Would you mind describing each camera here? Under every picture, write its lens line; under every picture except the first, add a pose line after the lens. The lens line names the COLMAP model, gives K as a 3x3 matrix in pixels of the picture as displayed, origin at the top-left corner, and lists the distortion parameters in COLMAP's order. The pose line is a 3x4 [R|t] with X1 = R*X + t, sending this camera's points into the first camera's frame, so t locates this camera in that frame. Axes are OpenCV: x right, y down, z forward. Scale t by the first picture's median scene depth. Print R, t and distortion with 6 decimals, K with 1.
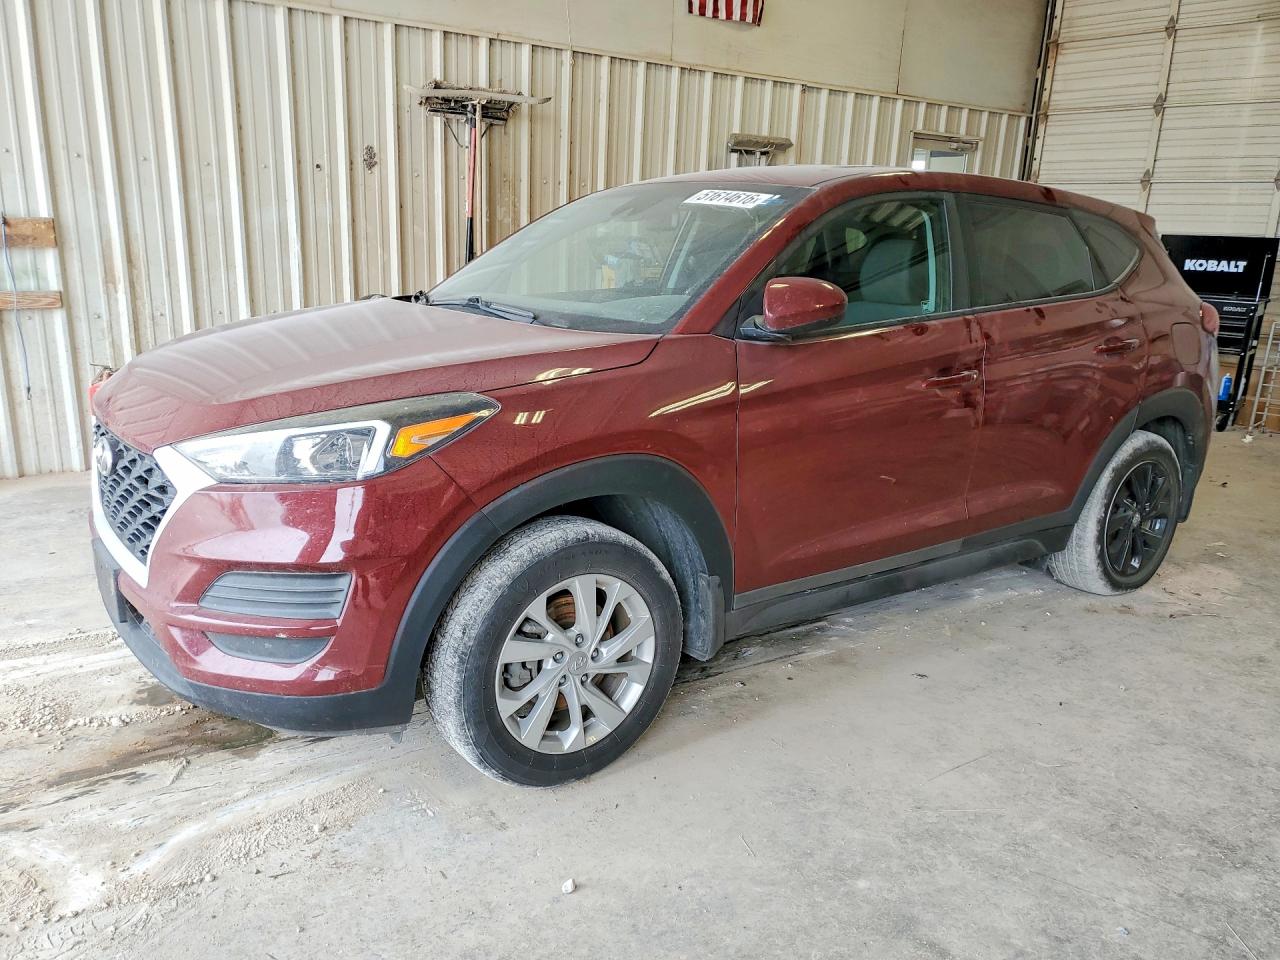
lens RADIAL K [[1062.4, 0, 625.7], [0, 1062.4, 504.3], [0, 0, 1]] dist [0.011237, 0.018162]
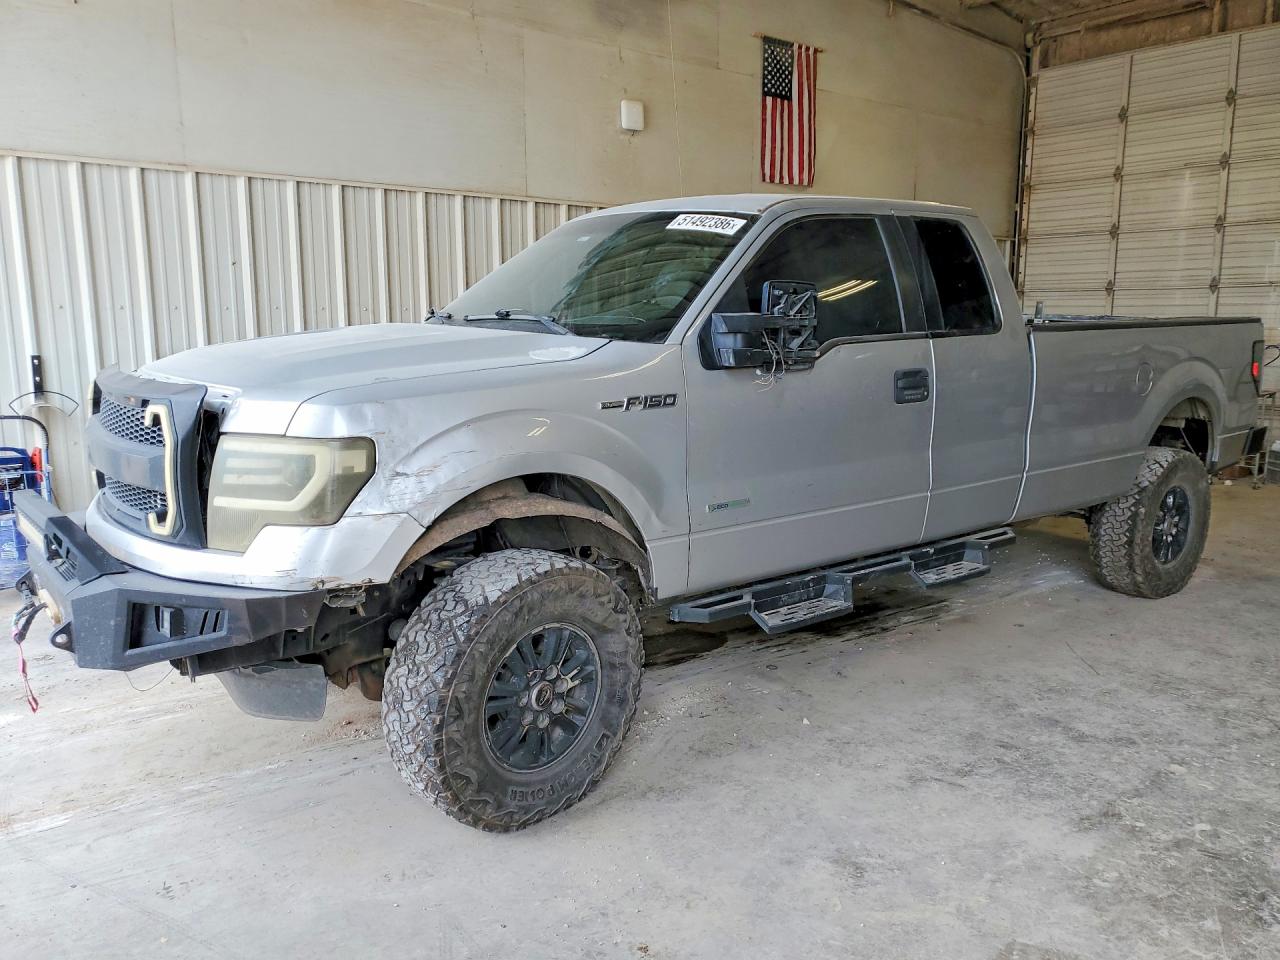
lens RADIAL K [[1071.2, 0, 625.0], [0, 1071.2, 481.0], [0, 0, 1]] dist [-0.003763, 0.045566]
pose [[0.998867, -0.037506, 0.029290, -0.137838], [0.040519, 0.993085, -0.110180, 0.040893], [-0.024956, 0.111242, 0.993480, -0.232074]]
